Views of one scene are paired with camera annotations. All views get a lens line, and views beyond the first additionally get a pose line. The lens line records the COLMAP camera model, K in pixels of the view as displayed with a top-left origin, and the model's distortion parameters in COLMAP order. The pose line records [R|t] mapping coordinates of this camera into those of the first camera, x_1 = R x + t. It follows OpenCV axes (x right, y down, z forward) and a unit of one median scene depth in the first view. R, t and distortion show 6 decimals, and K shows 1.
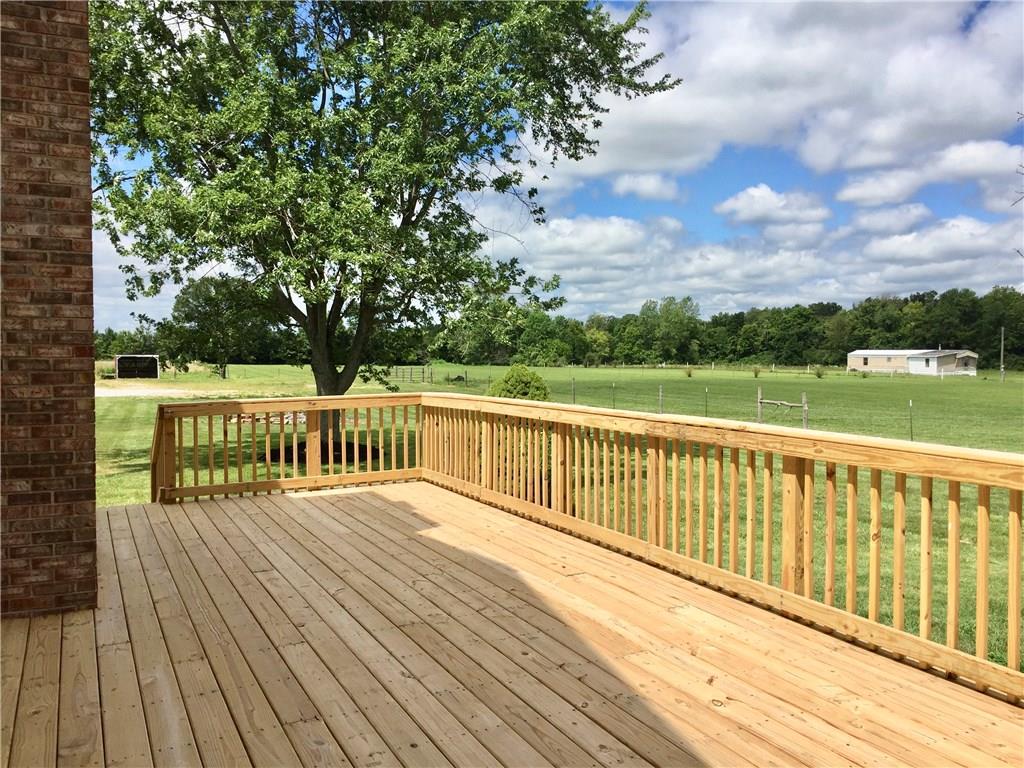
lens RADIAL K [[878.7, 0, 516.1], [0, 878.7, 385.4], [0, 0, 1]] dist [0.072160, -0.088433]
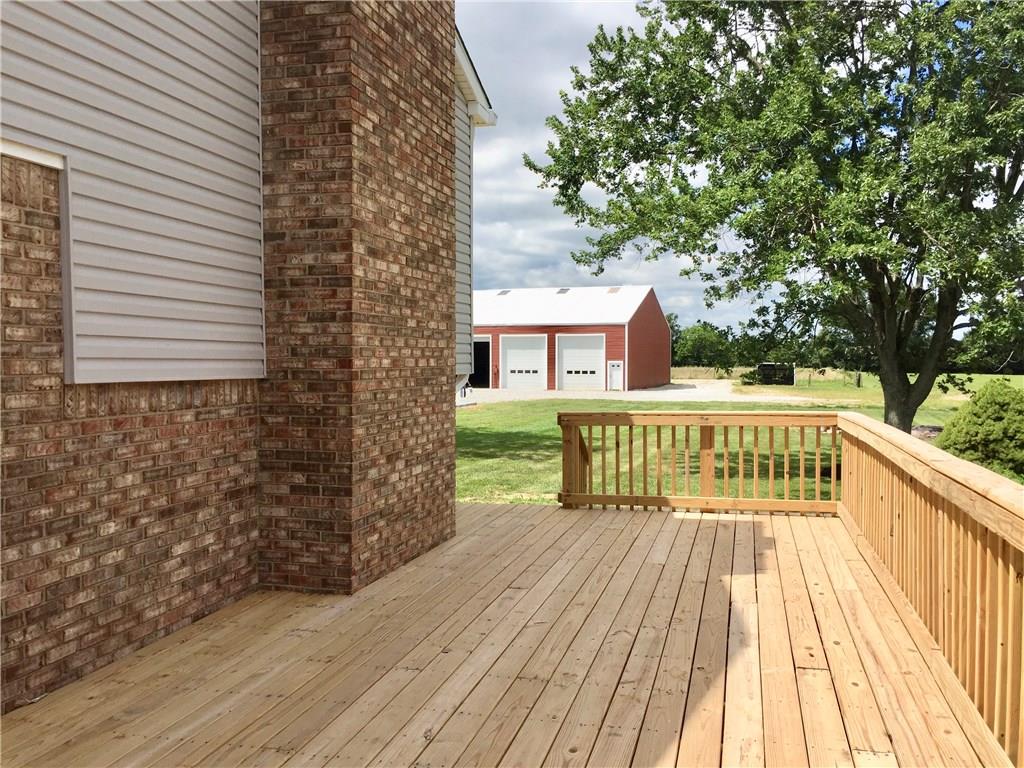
lens RADIAL K [[878.7, 0, 512.7], [0, 878.7, 383.3], [0, 0, 1]] dist [0.072160, -0.088433]
pose [[0.753156, 0.021012, -0.657506, 0.411176], [-0.027972, 0.999609, -0.000097, -0.019553], [0.657247, 0.018465, 0.753449, 0.306362]]
